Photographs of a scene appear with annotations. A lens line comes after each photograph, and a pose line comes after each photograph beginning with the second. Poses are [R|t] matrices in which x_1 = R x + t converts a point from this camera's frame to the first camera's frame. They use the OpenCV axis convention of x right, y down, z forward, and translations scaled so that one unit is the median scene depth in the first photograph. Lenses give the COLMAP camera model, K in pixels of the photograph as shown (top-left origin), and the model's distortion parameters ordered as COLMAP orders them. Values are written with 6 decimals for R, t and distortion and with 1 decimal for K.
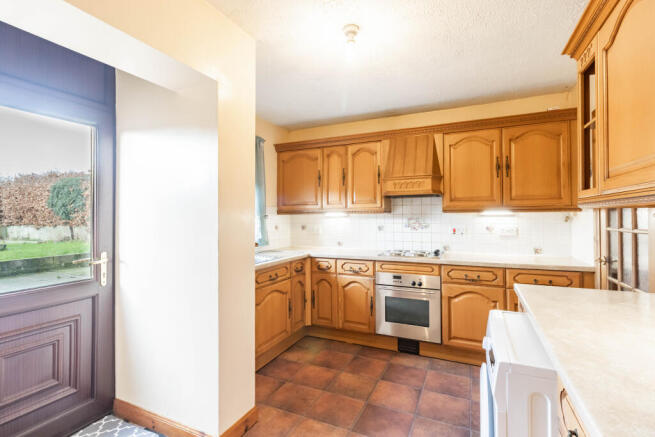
lens RADIAL K [[312.3, 0, 331.2], [0, 312.3, 212.9], [0, 0, 1]] dist [-0.000630, 0.000422]
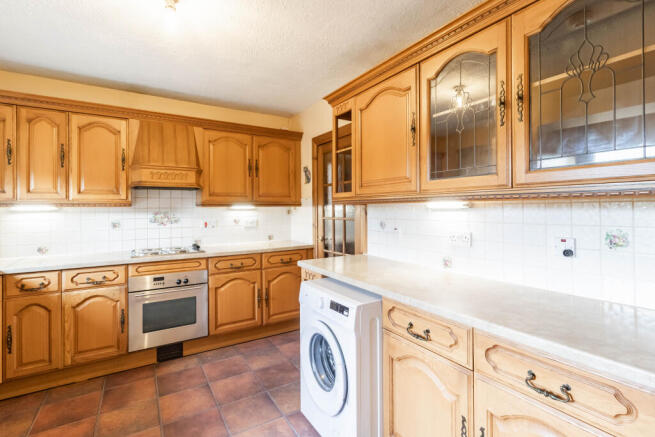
lens RADIAL K [[312.3, 0, 331.2], [0, 312.3, 212.9], [0, 0, 1]] dist [-0.000630, 0.000422]
pose [[0.539649, -0.007539, 0.841856, -0.262878], [-0.003107, 0.999935, 0.010946, 0.006873], [-0.841884, -0.008523, 0.539591, 0.107601]]
